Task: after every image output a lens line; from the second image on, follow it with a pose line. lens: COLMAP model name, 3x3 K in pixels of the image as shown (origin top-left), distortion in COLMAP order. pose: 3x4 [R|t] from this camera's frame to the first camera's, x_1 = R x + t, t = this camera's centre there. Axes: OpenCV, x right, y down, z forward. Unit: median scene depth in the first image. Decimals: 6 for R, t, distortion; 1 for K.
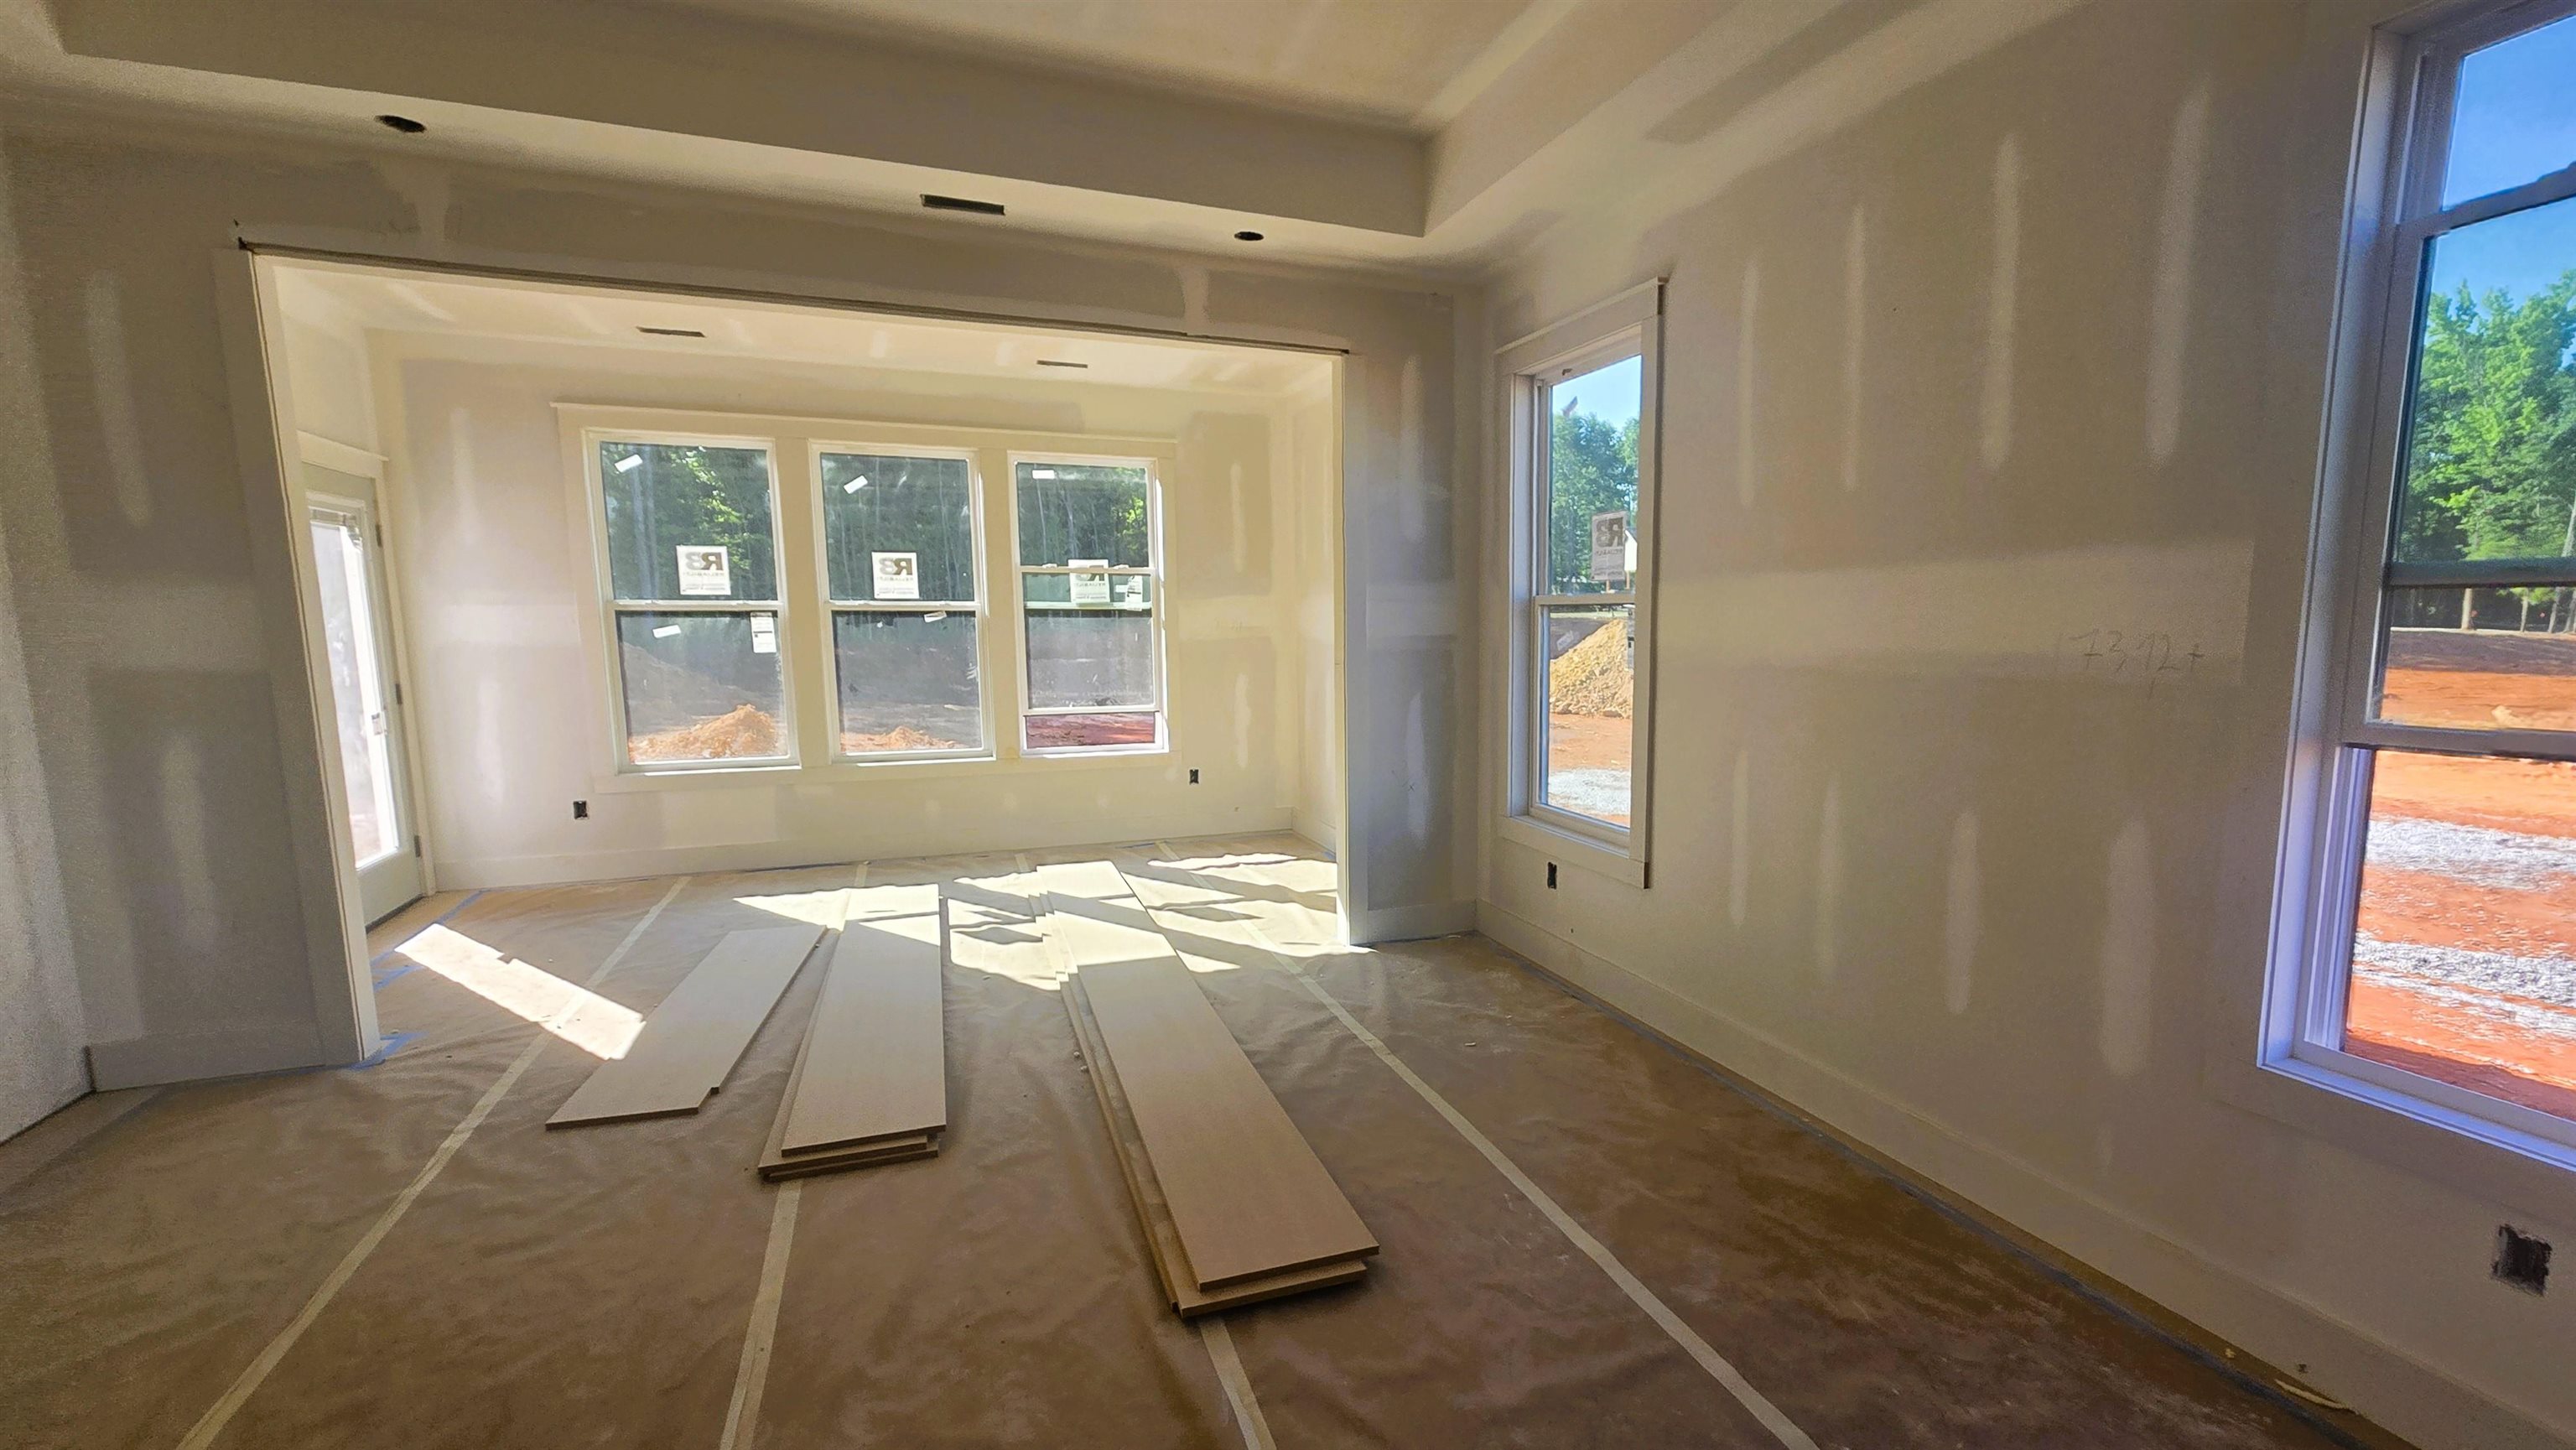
lens RADIAL K [[1147.0, 0, 1398.7], [0, 1147.0, 787.7], [0, 0, 1]] dist [-0.003325, 0.001028]
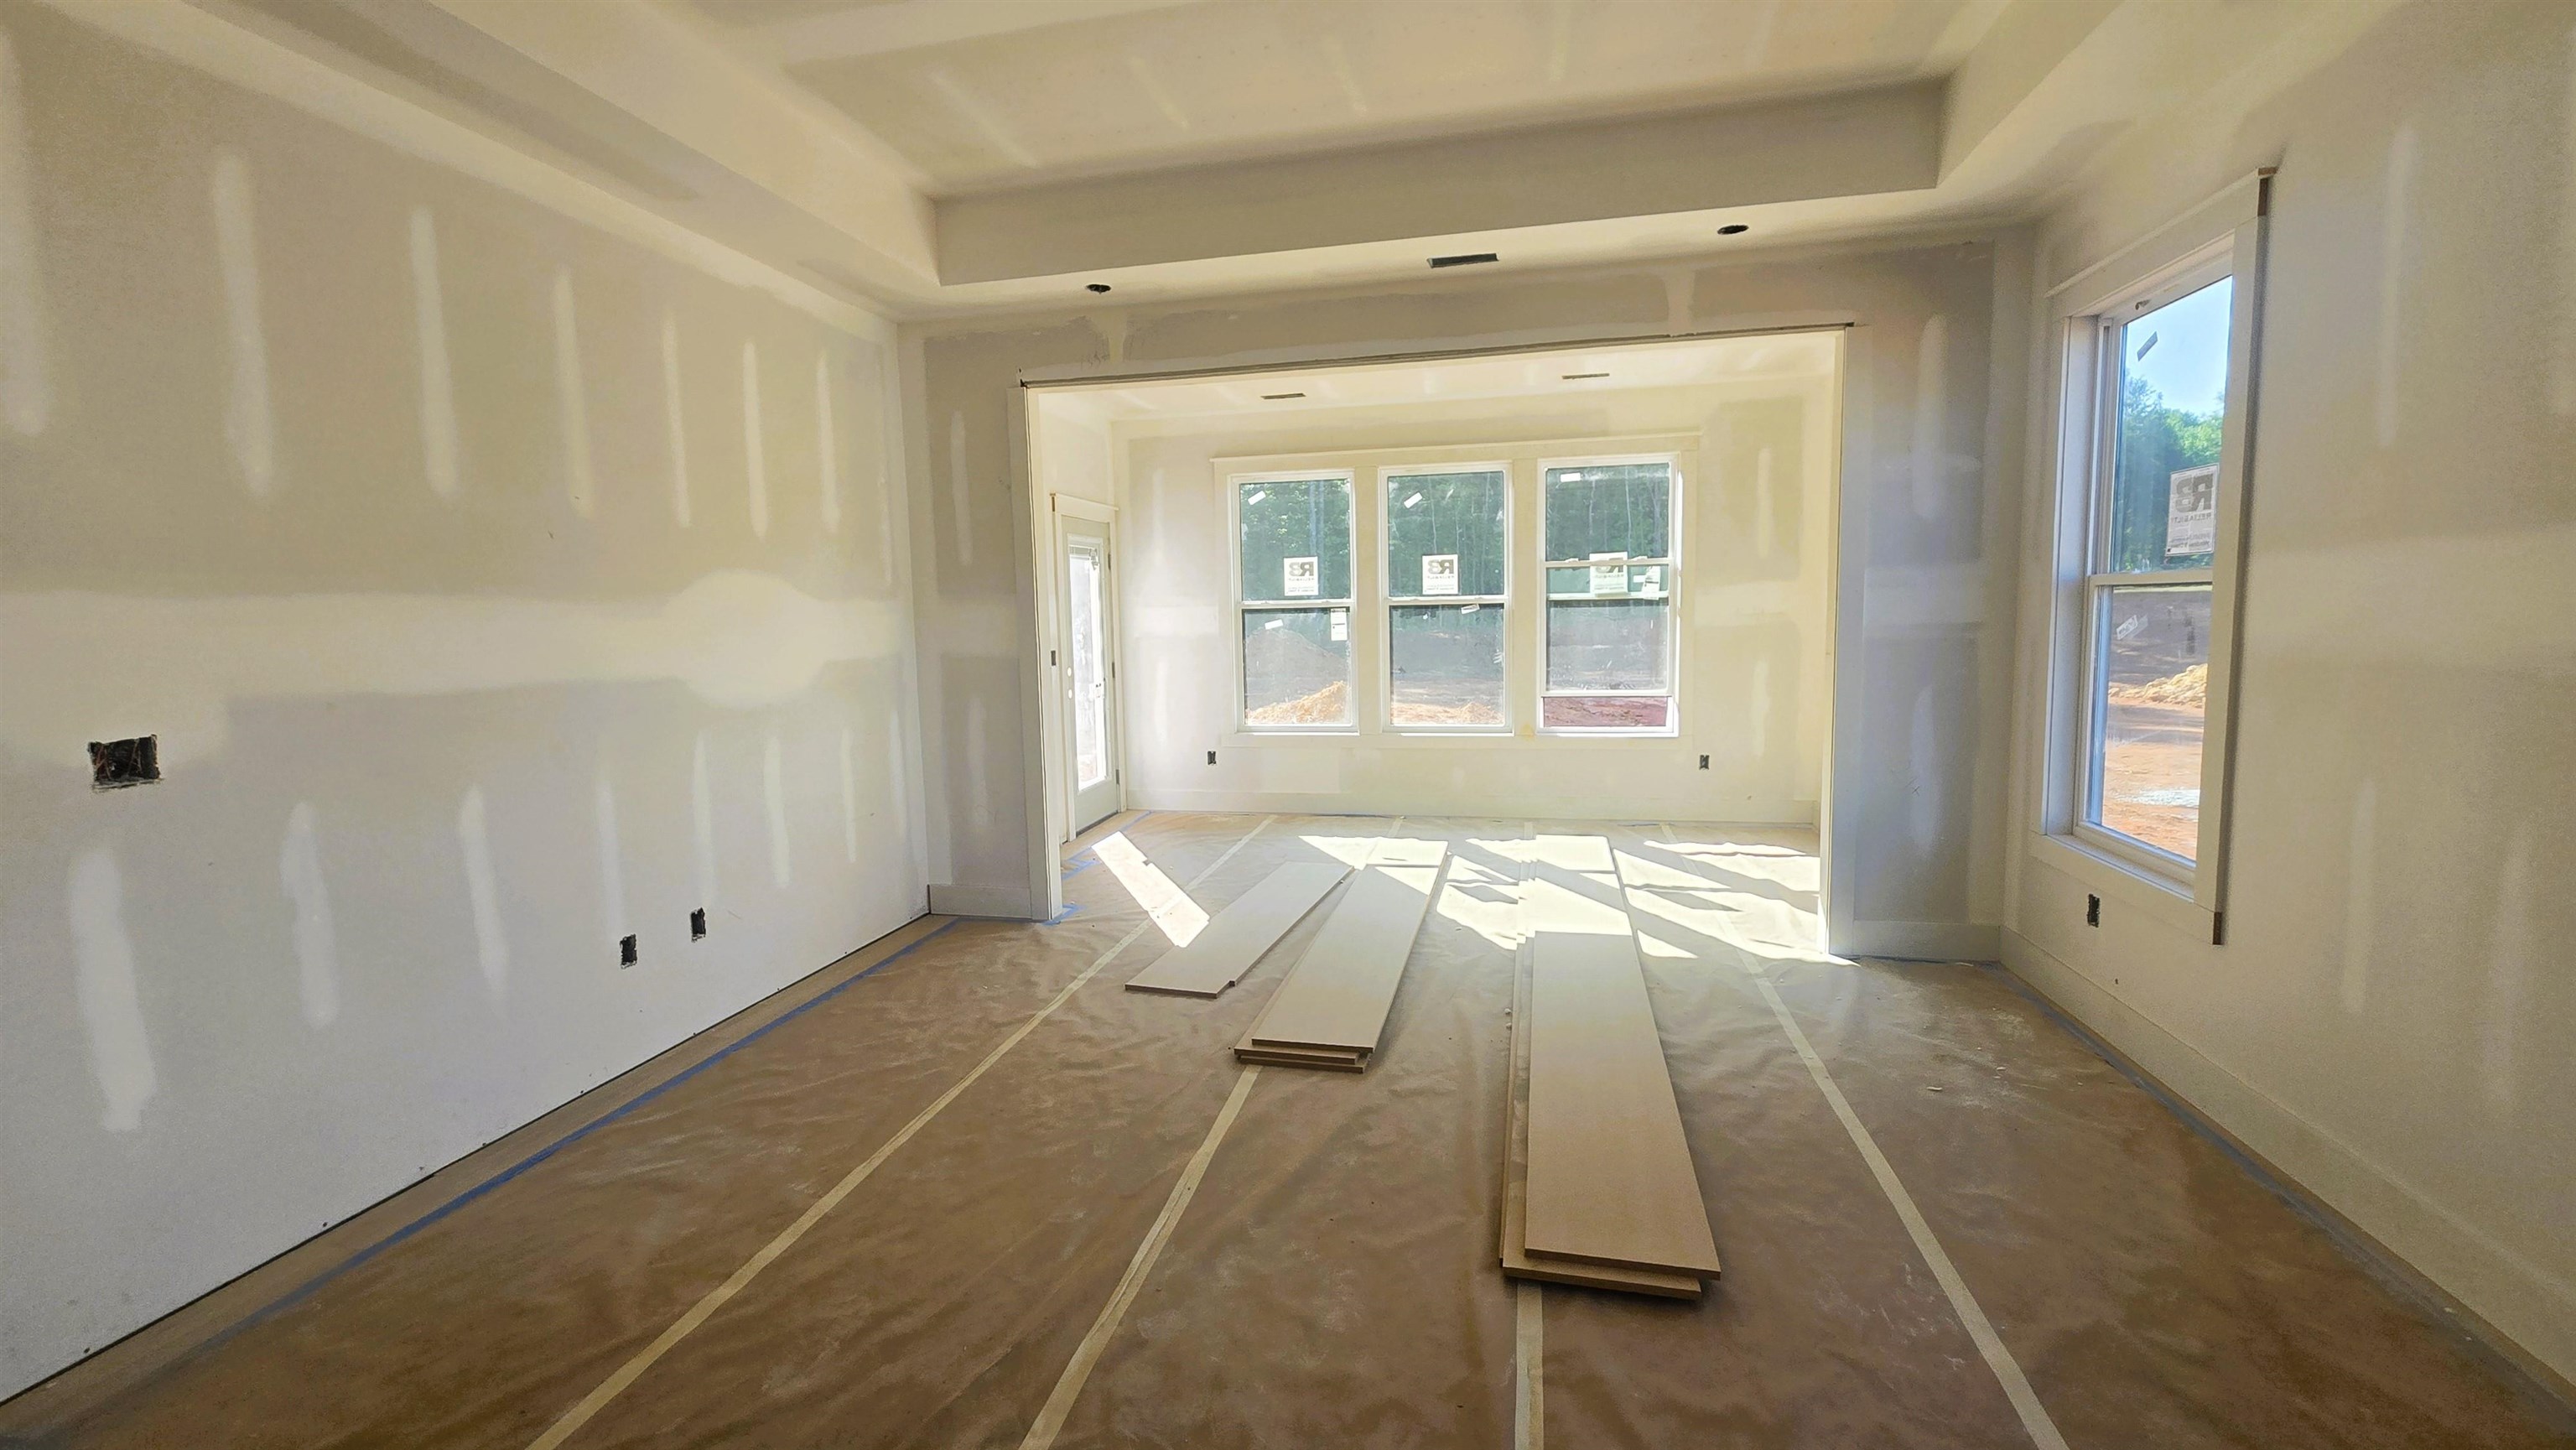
lens RADIAL K [[1071.3, 0, 1276.1], [0, 1071.3, 724.7], [0, 0, 1]] dist [-0.002392, 0.002427]
pose [[0.814704, 0.044075, -0.578200, 0.090621], [-0.063366, 0.997903, -0.013217, -0.009345], [0.576405, 0.047406, 0.815788, 0.021499]]
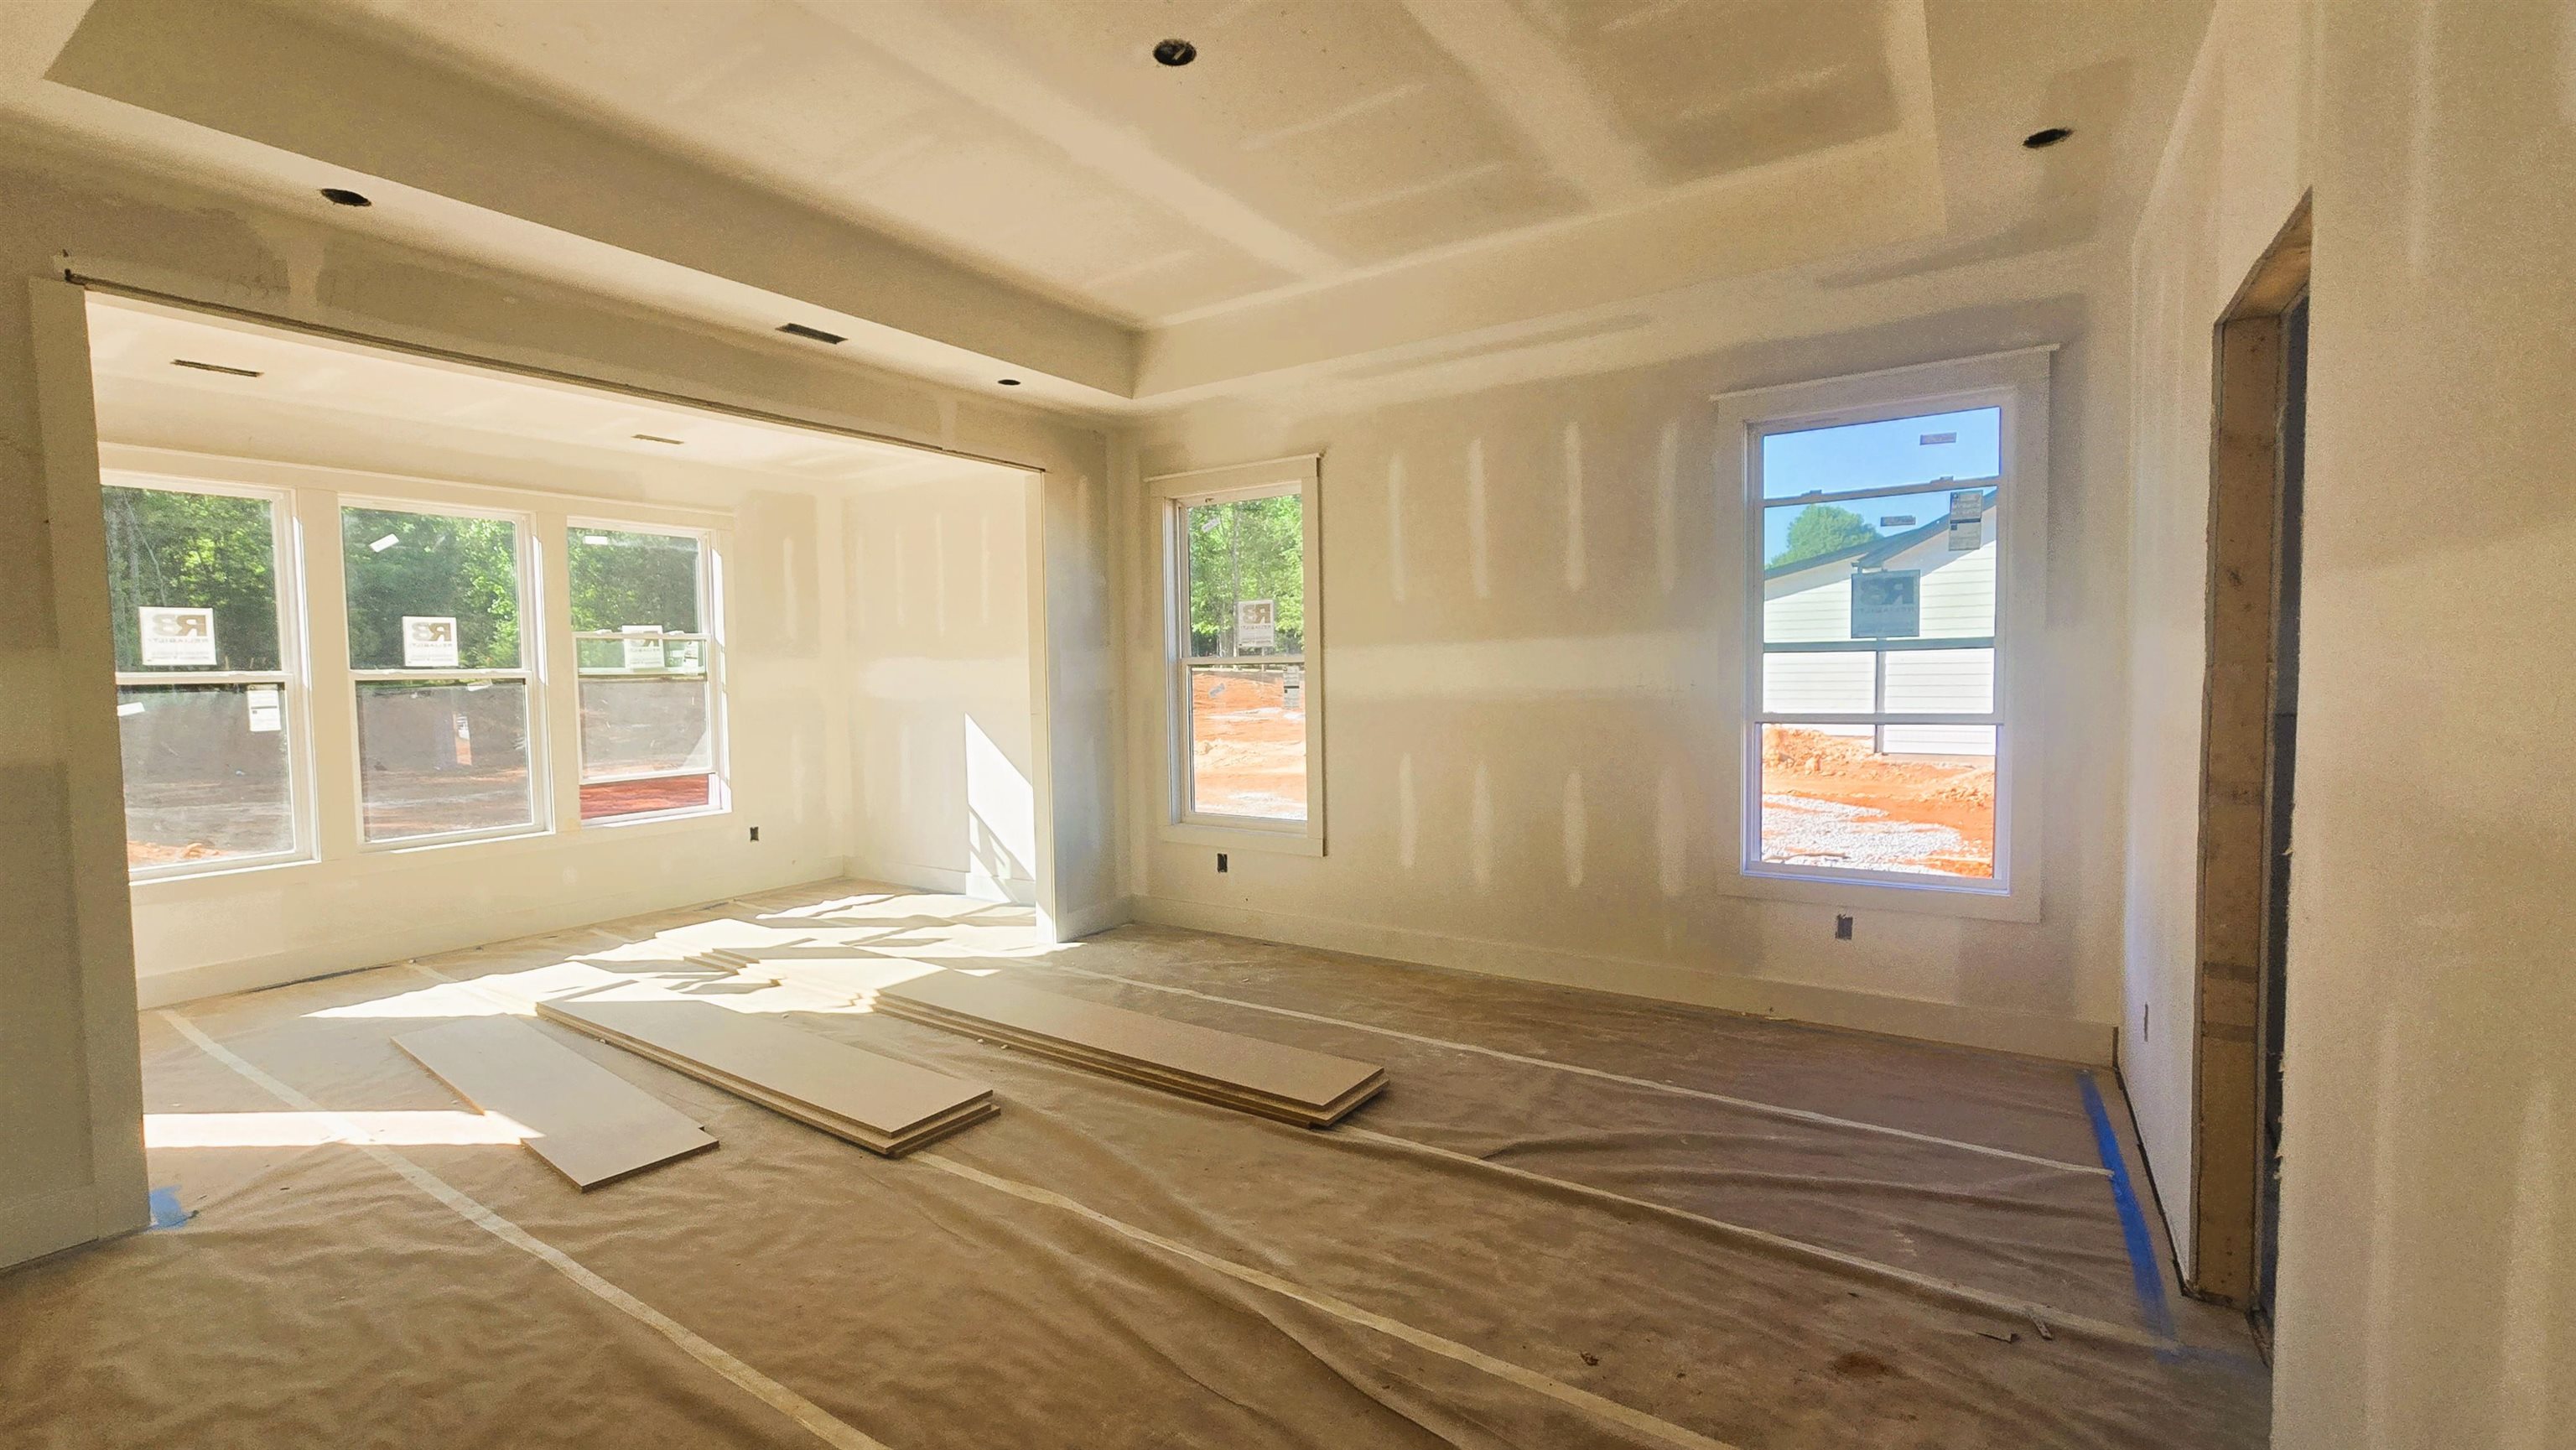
lens RADIAL K [[1071.3, 0, 1282.5], [0, 1071.3, 733.7], [0, 0, 1]] dist [-0.002392, 0.002427]
pose [[0.835563, -0.047780, 0.547313, -0.474039], [0.097588, 0.993277, -0.062272, 0.010971], [-0.540658, 0.105443, 0.834608, -0.105249]]
